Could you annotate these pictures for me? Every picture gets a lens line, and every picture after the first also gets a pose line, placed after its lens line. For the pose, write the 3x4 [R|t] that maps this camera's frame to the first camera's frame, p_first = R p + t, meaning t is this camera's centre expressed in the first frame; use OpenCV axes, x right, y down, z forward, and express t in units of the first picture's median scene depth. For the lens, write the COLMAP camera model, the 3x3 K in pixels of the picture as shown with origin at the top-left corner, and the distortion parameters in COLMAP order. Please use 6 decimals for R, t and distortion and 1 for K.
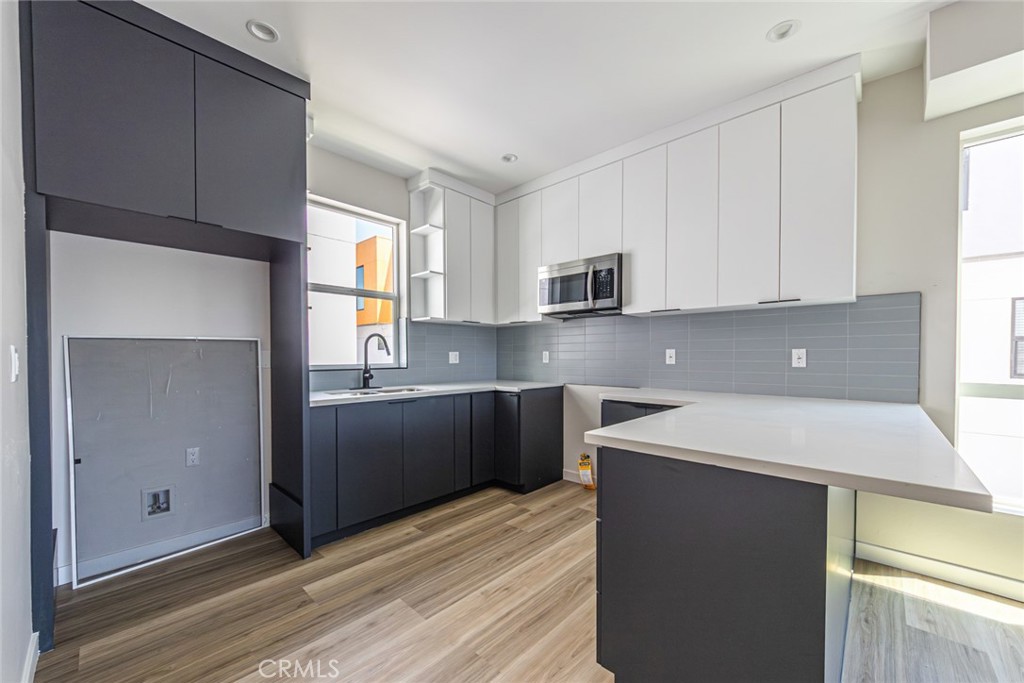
lens RADIAL K [[394.3, 0, 511.1], [0, 394.3, 363.1], [0, 0, 1]] dist [-0.007354, -0.000139]
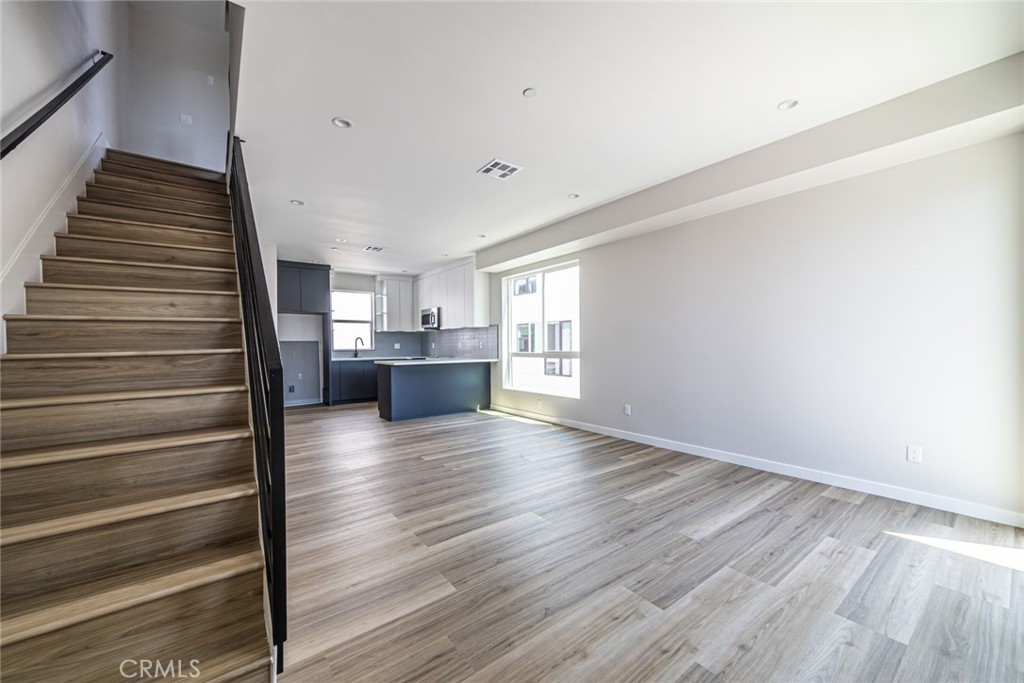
lens RADIAL K [[387.1, 0, 509.5], [0, 387.1, 352.7], [0, 0, 1]] dist [-0.000649, -0.000195]
pose [[0.982819, -0.002196, -0.184561, 1.204231], [0.002338, 0.999997, 0.000551, 0.033038], [0.184559, -0.000973, 0.982821, -1.481062]]
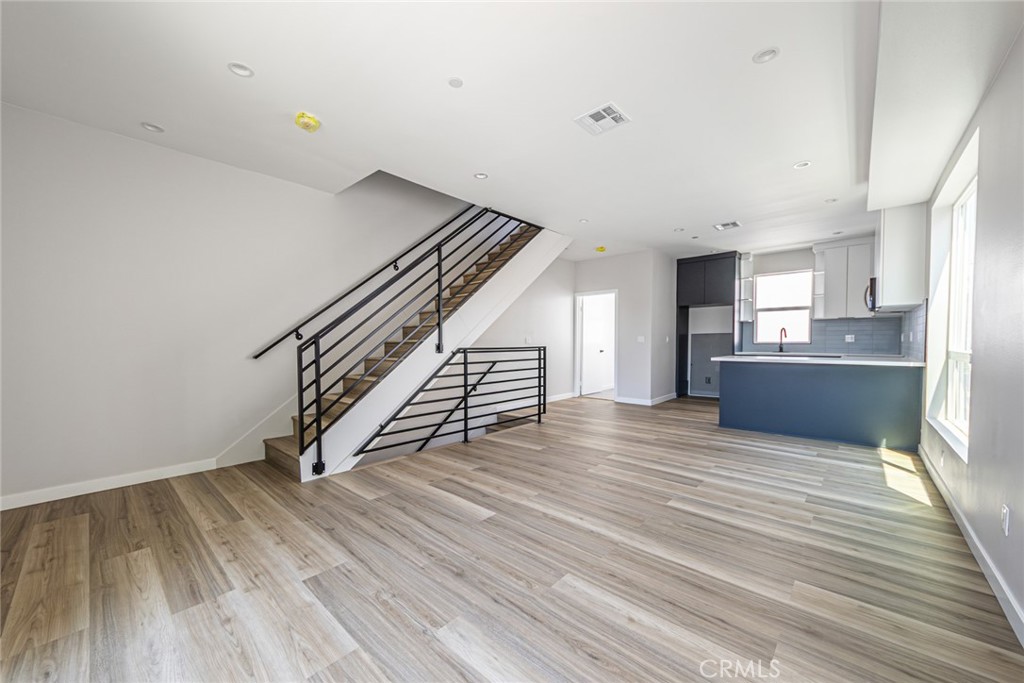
lens RADIAL K [[387.1, 0, 509.5], [0, 387.1, 352.7], [0, 0, 1]] dist [-0.000649, -0.000195]
pose [[0.006418, 0.032293, -0.999458, 1.900765], [-0.018933, 0.999303, 0.032166, 0.026609], [0.999800, 0.018716, 0.007025, -0.591768]]
